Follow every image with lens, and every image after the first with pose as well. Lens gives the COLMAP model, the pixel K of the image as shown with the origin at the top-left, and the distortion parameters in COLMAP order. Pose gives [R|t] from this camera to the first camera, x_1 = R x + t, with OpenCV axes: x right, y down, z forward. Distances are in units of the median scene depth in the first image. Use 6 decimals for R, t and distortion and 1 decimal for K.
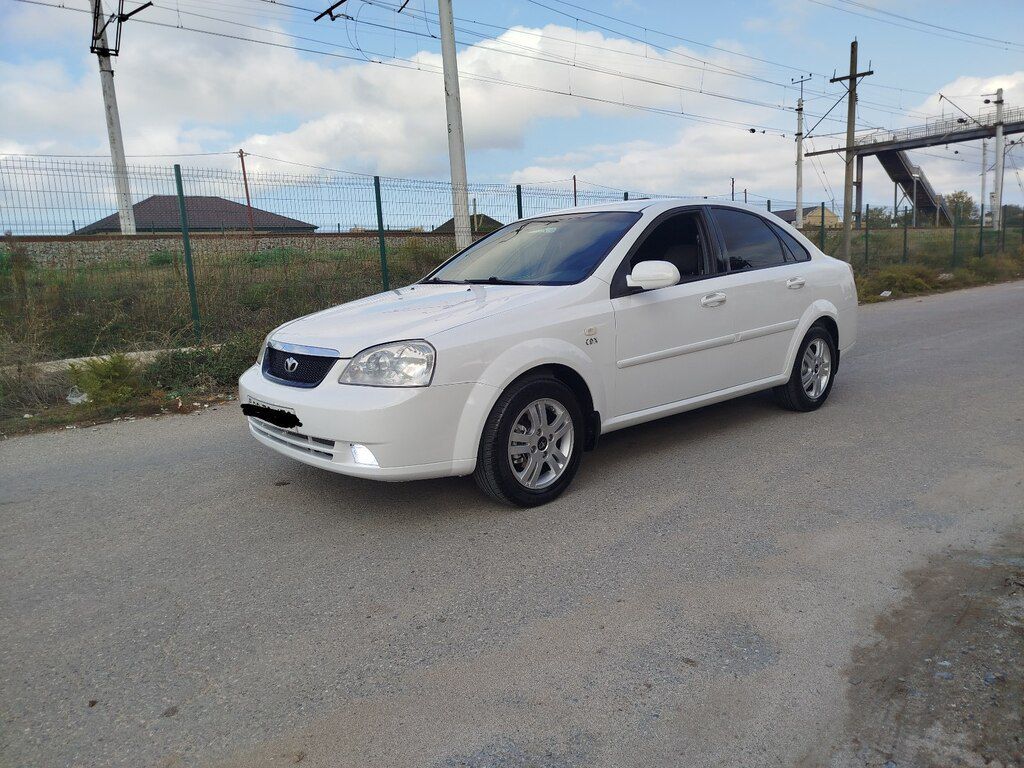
lens RADIAL K [[729.2, 0, 514.9], [0, 729.2, 386.1], [0, 0, 1]] dist [0.011671, -0.019553]
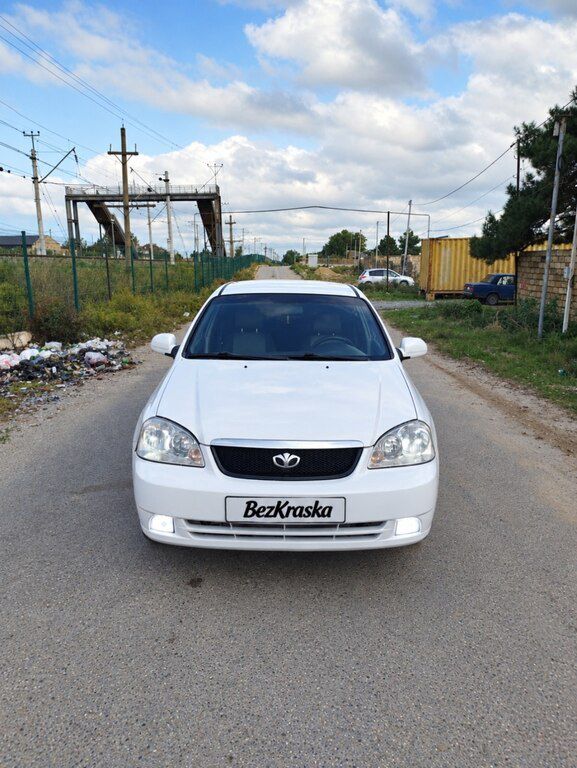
lens RADIAL K [[546.9, 0, 285.3], [0, 546.9, 379.5], [0, 0, 1]] dist [0.011671, -0.019553]
pose [[0.644405, -0.104150, 0.757559, -0.091436], [0.084739, 0.994306, 0.064616, -0.019955], [-0.759975, 0.022557, 0.649561, 0.053109]]
